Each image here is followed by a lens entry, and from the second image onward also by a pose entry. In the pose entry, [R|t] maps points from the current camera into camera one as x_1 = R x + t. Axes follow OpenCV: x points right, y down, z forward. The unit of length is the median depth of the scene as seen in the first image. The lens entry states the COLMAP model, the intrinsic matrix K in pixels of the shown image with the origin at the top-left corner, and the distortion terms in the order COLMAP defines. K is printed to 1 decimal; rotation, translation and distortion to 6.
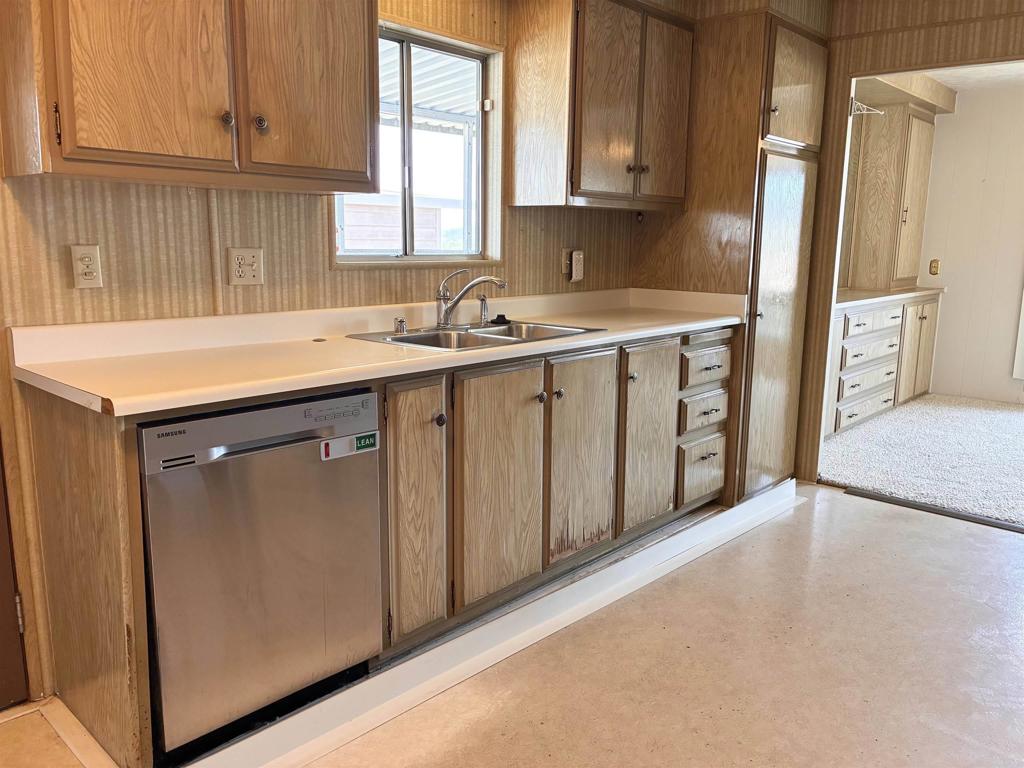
lens RADIAL K [[779.6, 0, 511.3], [0, 779.6, 377.0], [0, 0, 1]] dist [0.042934, -0.050173]
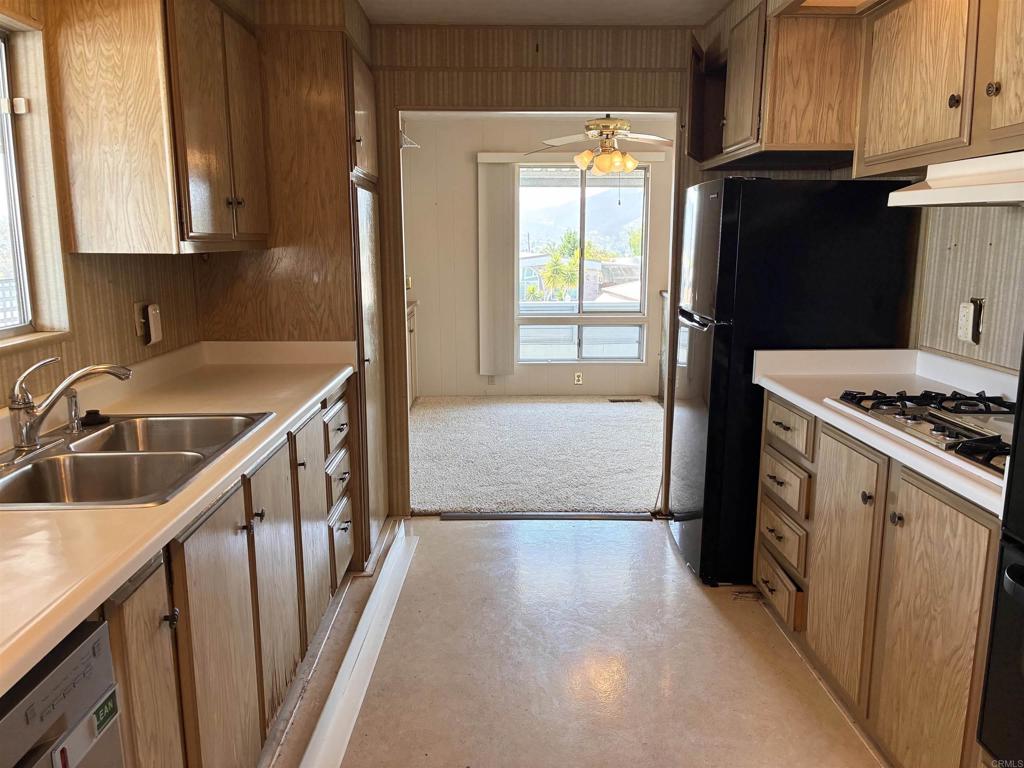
lens RADIAL K [[773.0, 0, 512.0], [0, 773.0, 384.0], [0, 0, 1]] dist [0.056634, -0.084377]
pose [[0.728334, -0.137889, 0.671205, -0.182979], [0.131822, 0.989442, 0.060224, -0.086567], [-0.672423, 0.044616, 0.738821, 0.212717]]
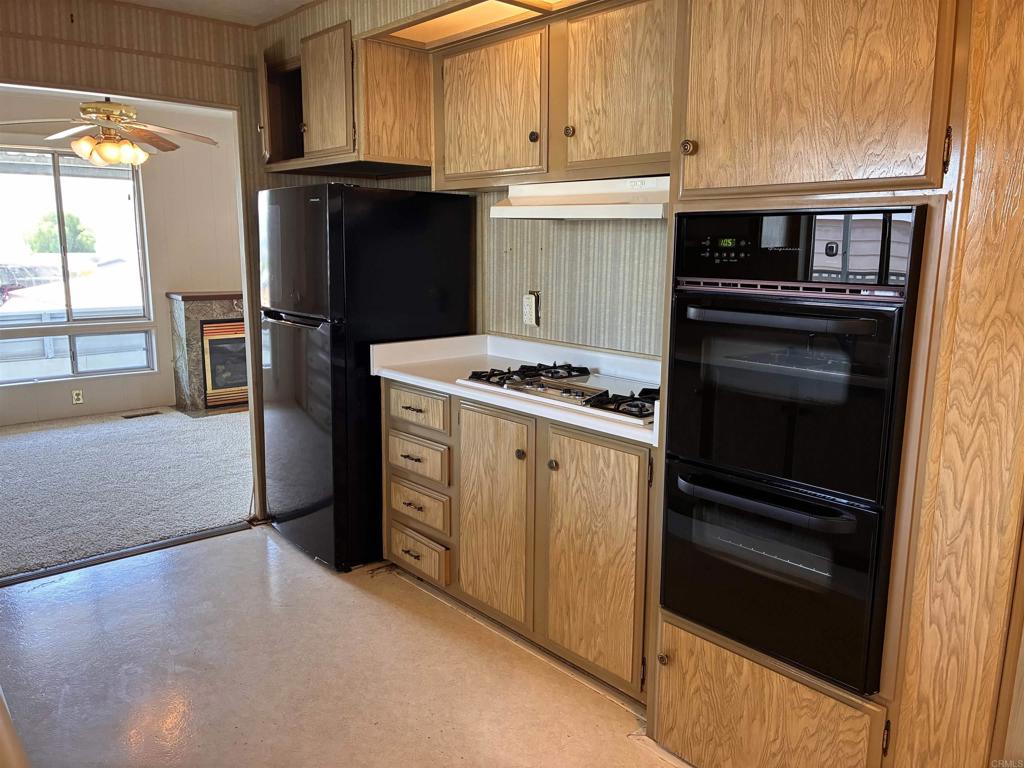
lens RADIAL K [[770.1, 0, 511.5], [0, 770.1, 380.8], [0, 0, 1]] dist [0.069349, -0.108621]
pose [[0.102434, -0.186897, 0.977025, -0.303848], [0.167443, 0.971416, 0.168269, -0.122356], [-0.980546, 0.146359, 0.130800, 0.387715]]
